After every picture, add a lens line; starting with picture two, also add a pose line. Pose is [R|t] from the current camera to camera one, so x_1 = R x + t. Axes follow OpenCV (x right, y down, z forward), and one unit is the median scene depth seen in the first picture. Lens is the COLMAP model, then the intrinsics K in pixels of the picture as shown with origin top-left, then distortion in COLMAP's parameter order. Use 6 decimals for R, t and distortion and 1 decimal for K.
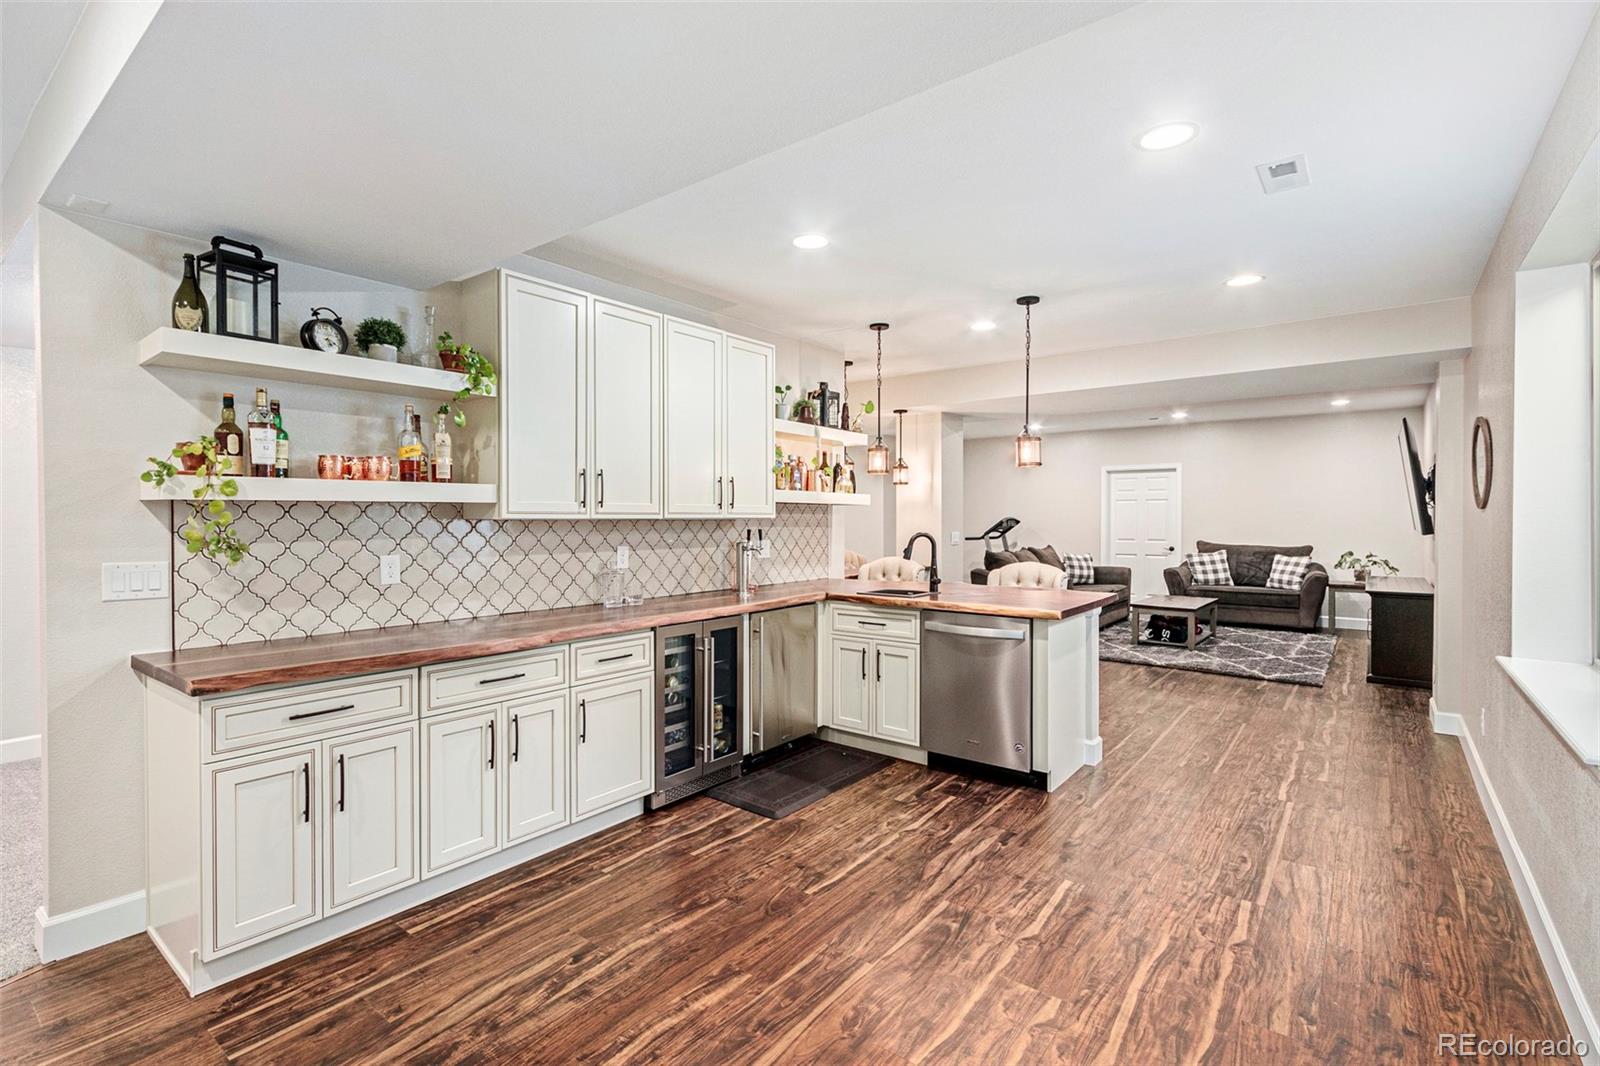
lens RADIAL K [[744.1, 0, 780.7], [0, 744.1, 528.3], [0, 0, 1]] dist [0.001790, -0.000204]
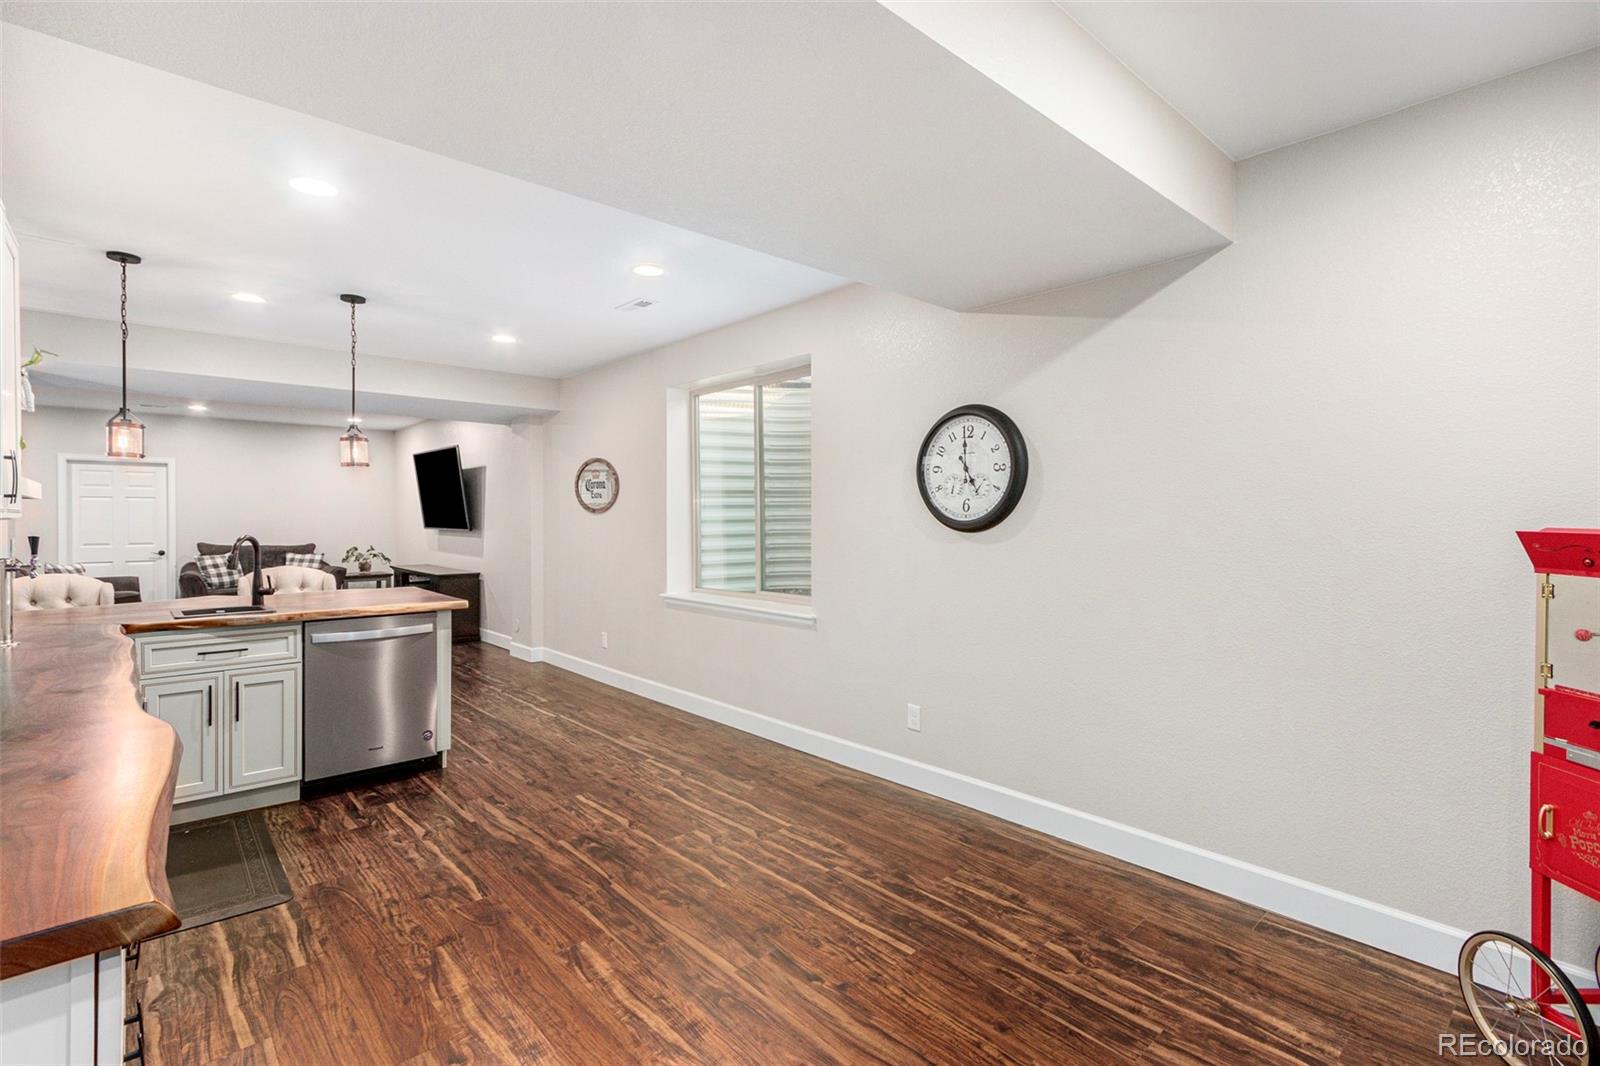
lens RADIAL K [[744.1, 0, 780.7], [0, 744.1, 528.3], [0, 0, 1]] dist [0.001790, -0.000204]
pose [[0.167609, -0.013158, 0.985766, -0.736295], [0.013523, 0.999848, 0.011047, -0.006336], [-0.985761, 0.011479, 0.167761, 0.369803]]
